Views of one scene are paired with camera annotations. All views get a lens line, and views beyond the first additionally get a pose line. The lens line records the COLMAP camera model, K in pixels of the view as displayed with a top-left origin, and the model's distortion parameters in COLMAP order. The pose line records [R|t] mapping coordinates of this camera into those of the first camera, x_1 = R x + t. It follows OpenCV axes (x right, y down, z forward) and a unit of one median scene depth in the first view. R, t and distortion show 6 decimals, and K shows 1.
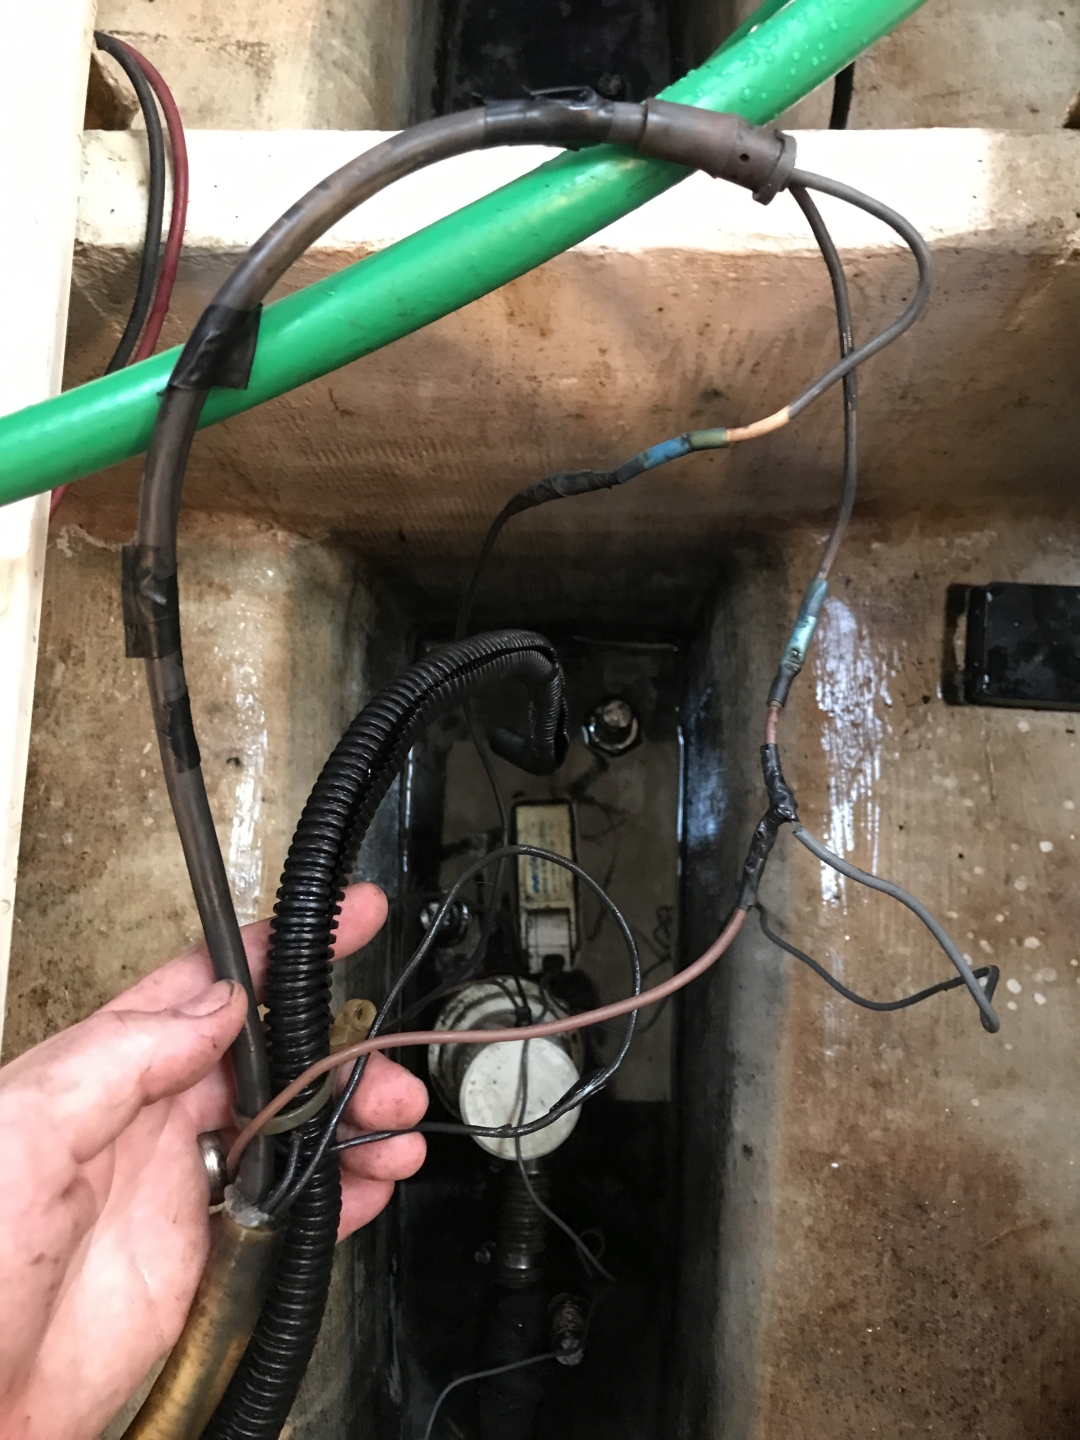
lens RADIAL K [[1176.1, 0, 535.3], [0, 1176.1, 717.1], [0, 0, 1]] dist [0.019579, -0.003251]
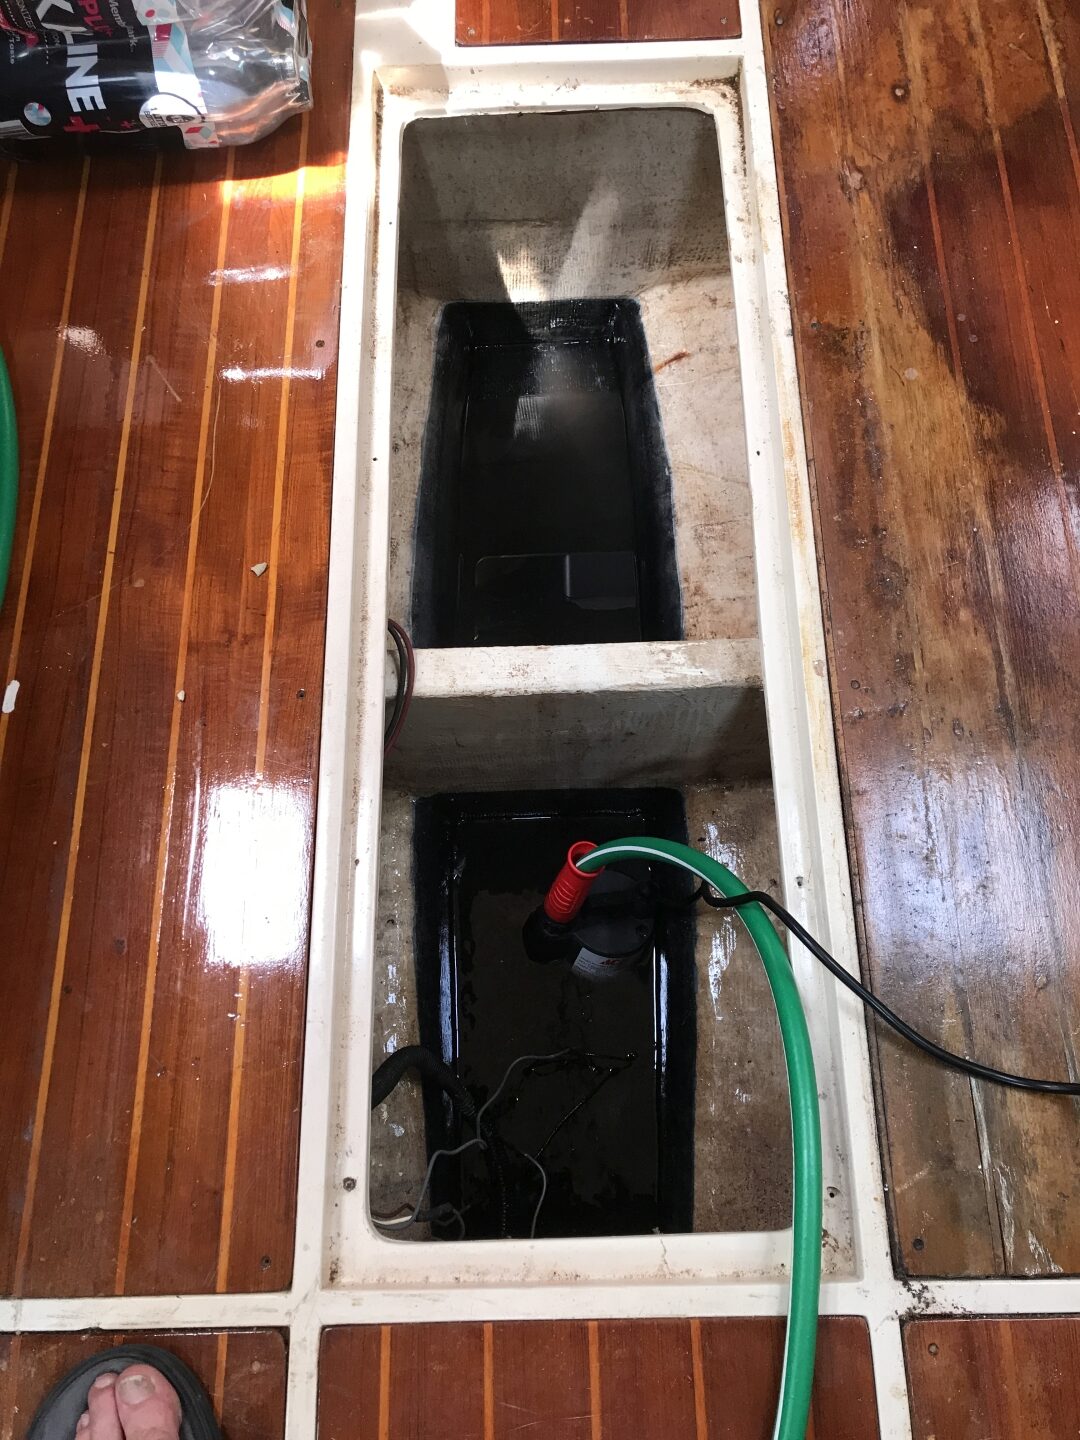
lens RADIAL K [[1176.1, 0, 541.1], [0, 1176.1, 708.6], [0, 0, 1]] dist [0.019579, -0.003251]
pose [[0.999179, -0.033884, 0.022192, -0.049300], [0.037365, 0.982571, -0.182095, 0.055913], [-0.015635, 0.182775, 0.983030, -0.914360]]
